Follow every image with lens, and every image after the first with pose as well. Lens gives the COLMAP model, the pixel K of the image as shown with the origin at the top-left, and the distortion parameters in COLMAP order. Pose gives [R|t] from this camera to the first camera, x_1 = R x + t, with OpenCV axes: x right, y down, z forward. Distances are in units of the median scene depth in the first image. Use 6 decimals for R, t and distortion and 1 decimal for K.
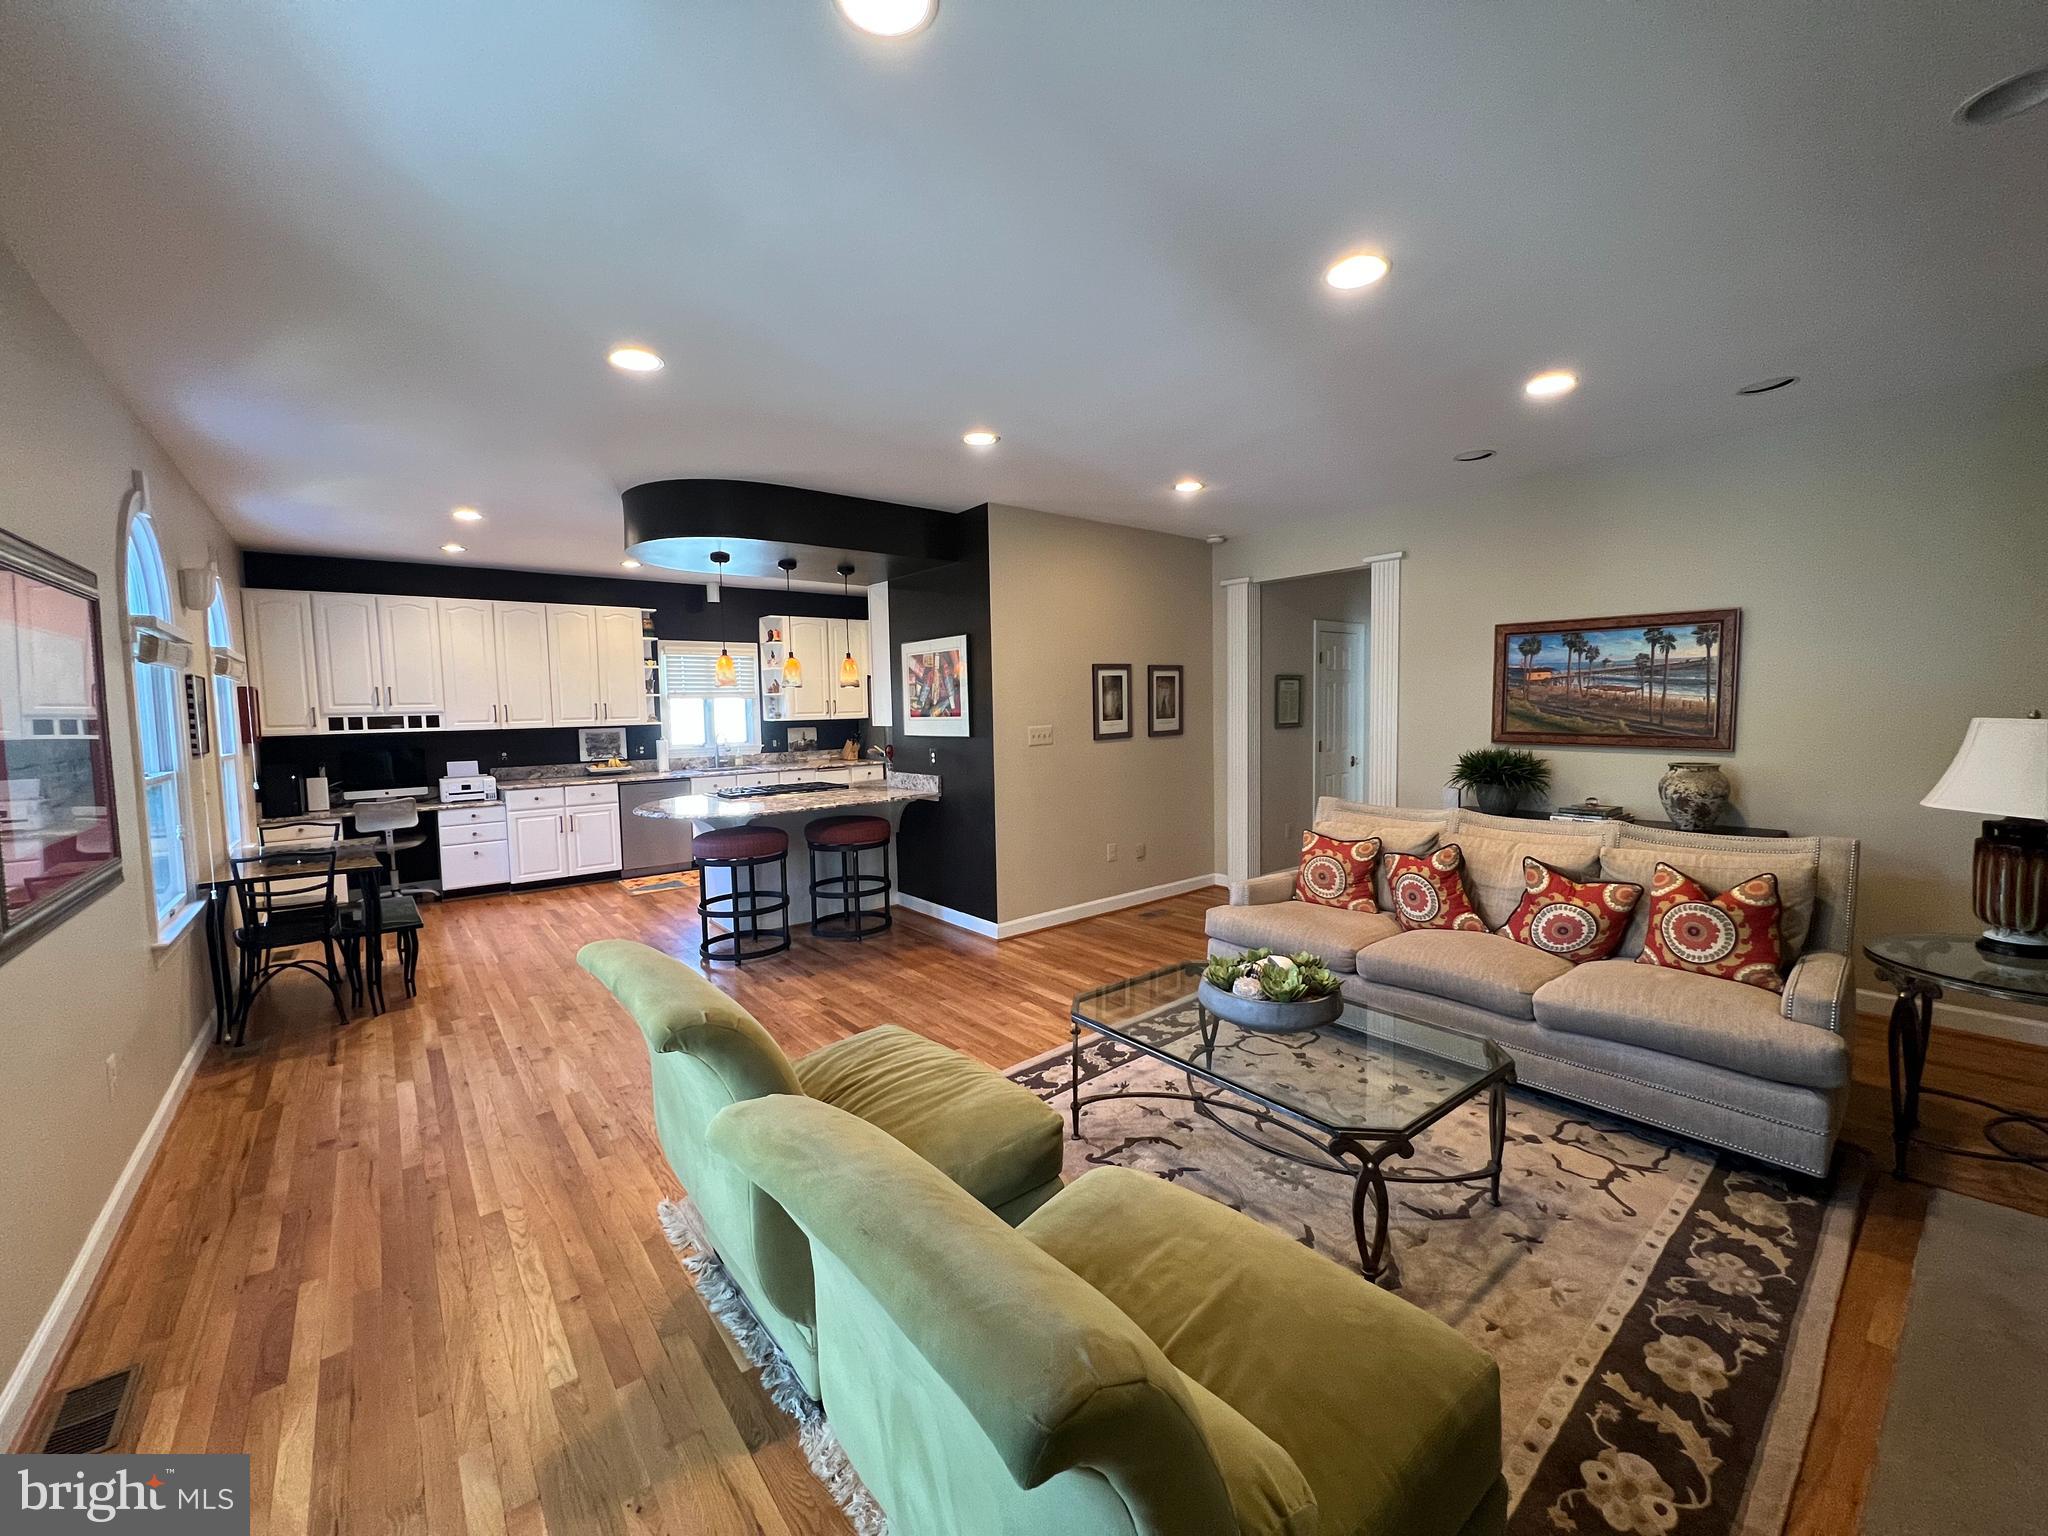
lens RADIAL K [[818.8, 0, 1022.3], [0, 818.8, 759.3], [0, 0, 1]] dist [-0.005212, 0.001330]
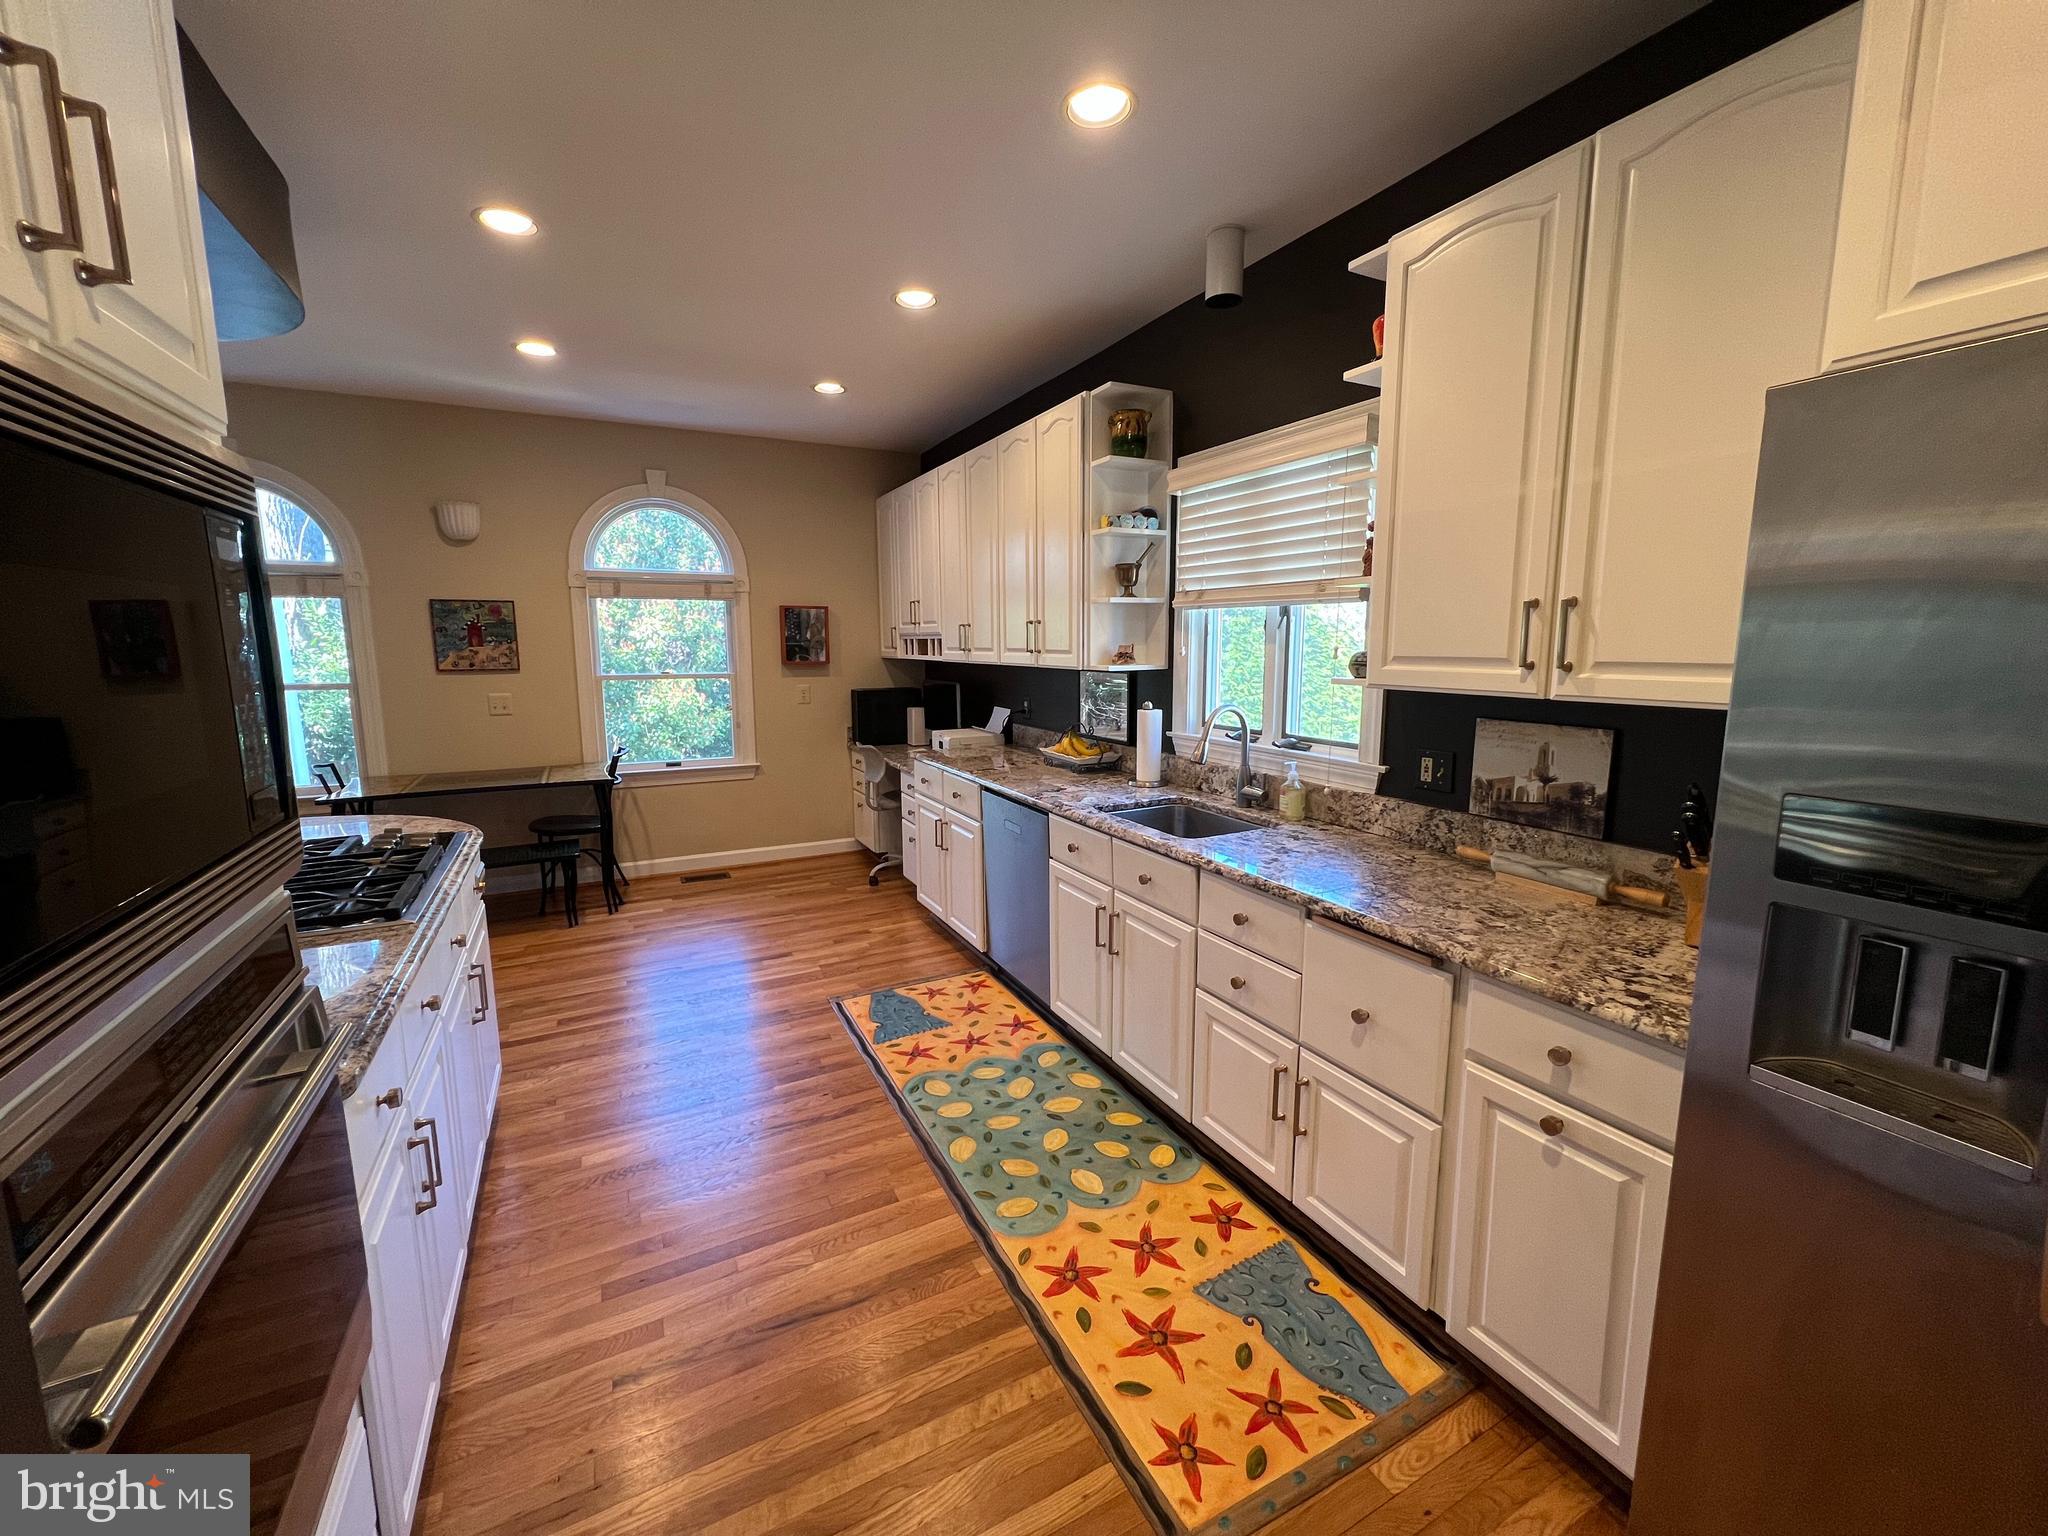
lens RADIAL K [[818.8, 0, 1023.2], [0, 818.8, 760.4], [0, 0, 1]] dist [-0.005212, 0.001330]
pose [[-0.199021, 0.167051, -0.965652, -0.027822], [-0.056560, 0.981764, 0.181495, -0.083972], [0.978362, 0.090739, -0.185943, 1.226384]]
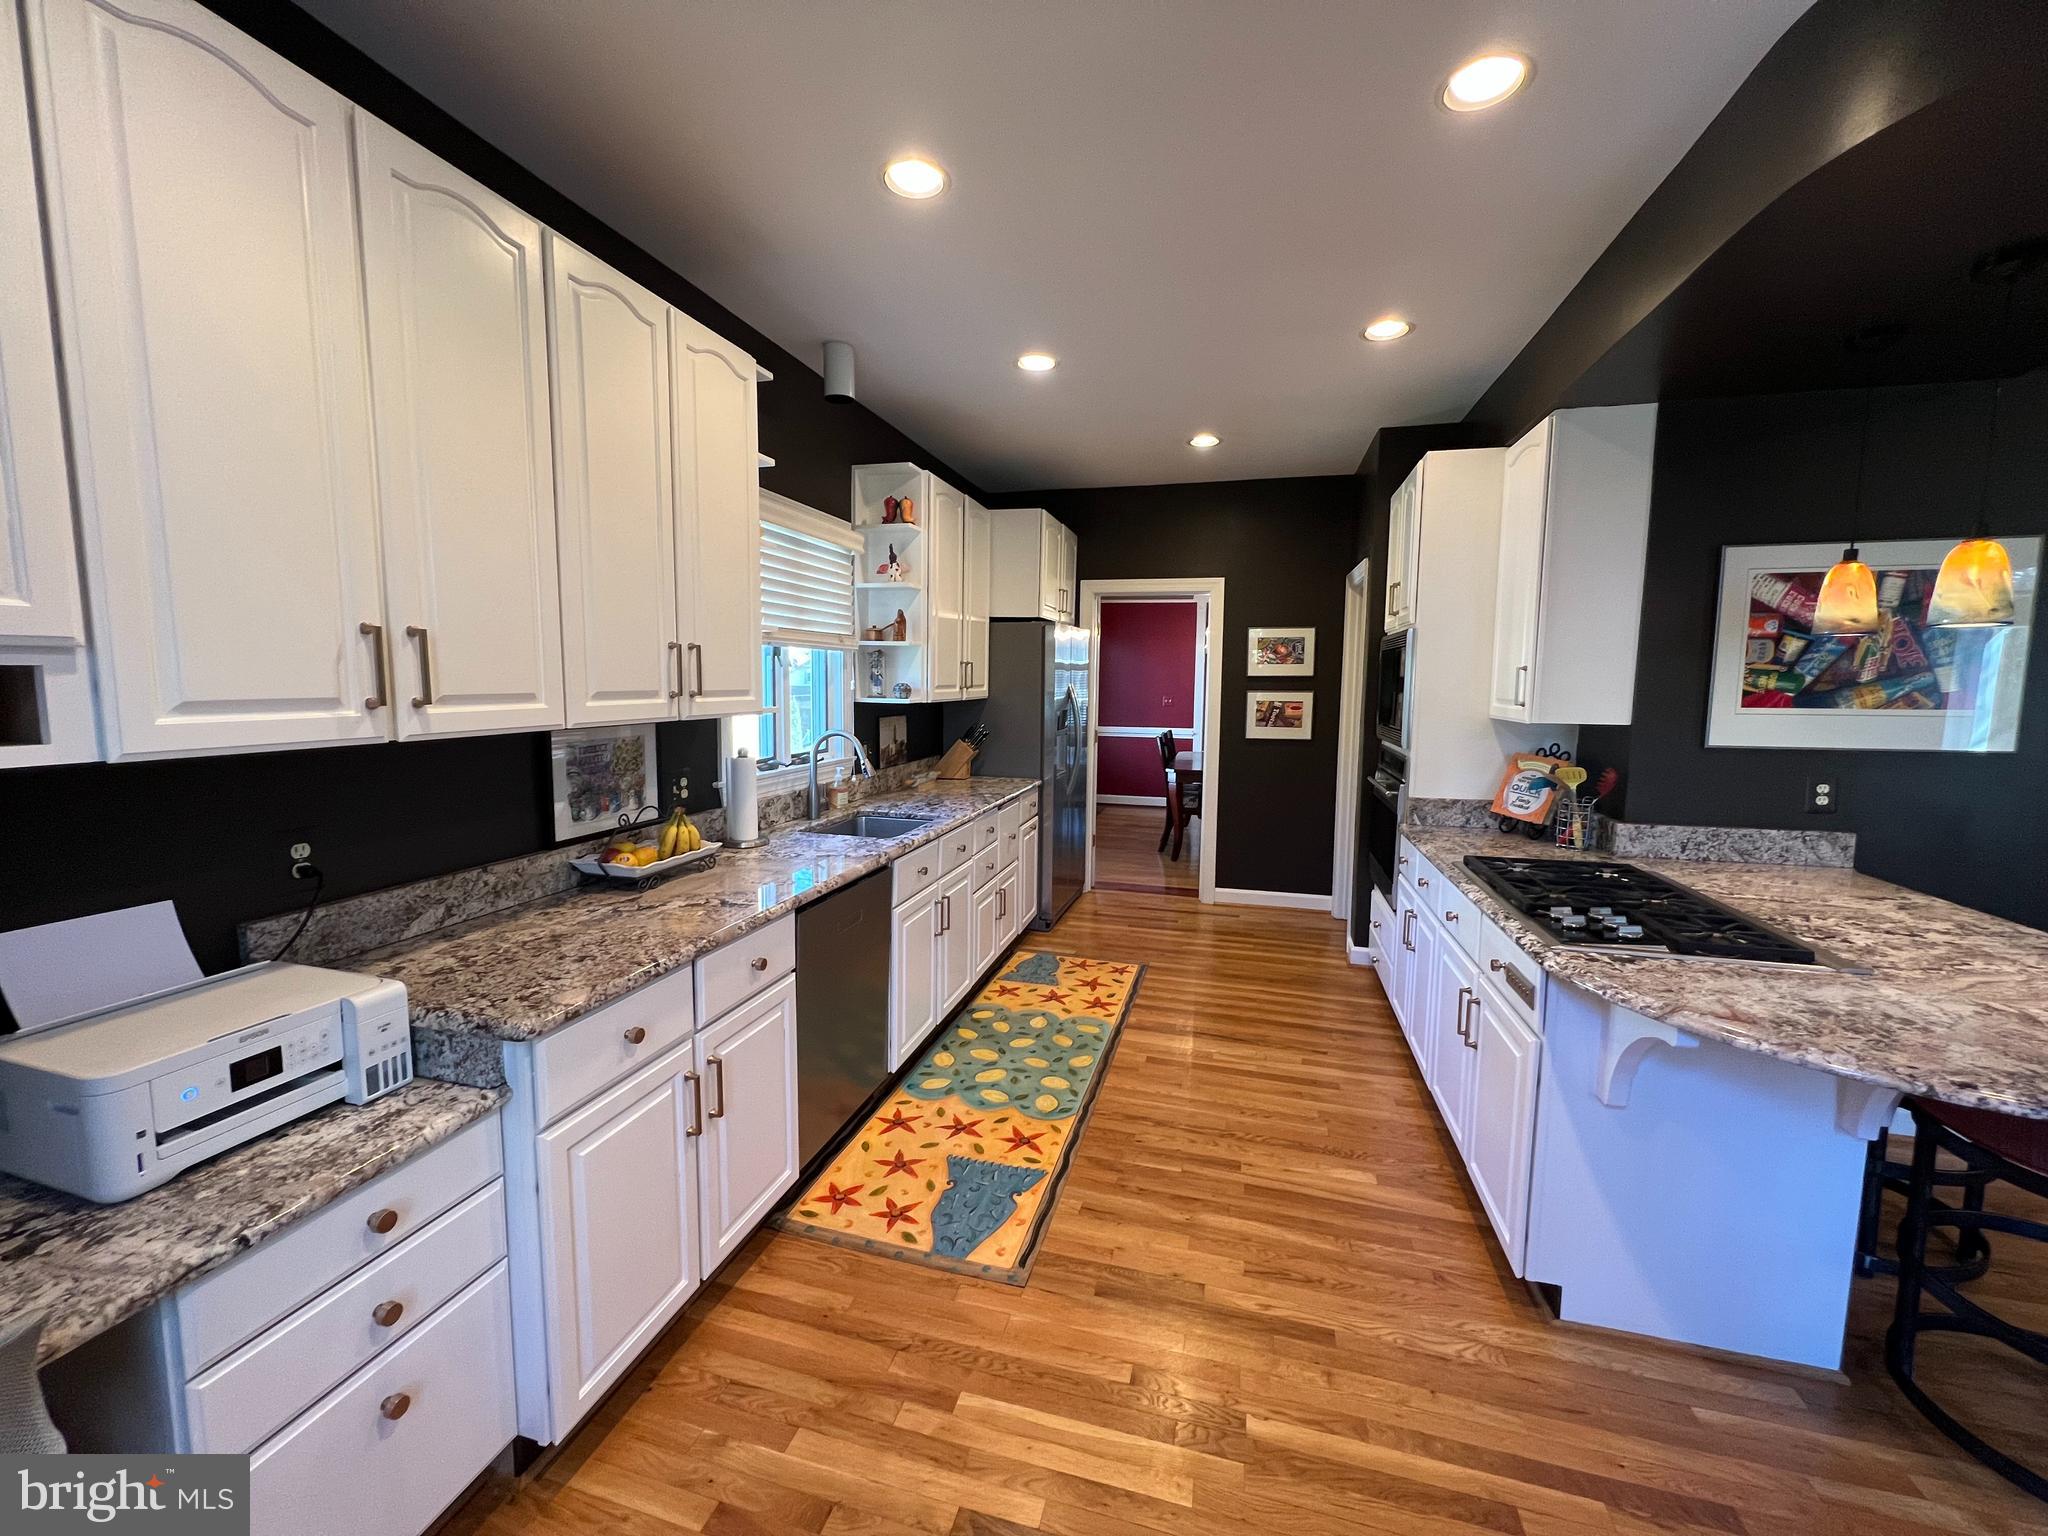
lens RADIAL K [[818.8, 0, 1025.7], [0, 818.8, 758.9], [0, 0, 1]] dist [-0.005212, 0.001330]
pose [[0.809116, -0.032101, 0.586771, -0.662246], [0.015096, 0.999313, 0.033853, -0.039133], [-0.587454, -0.018533, 0.809045, 0.771919]]
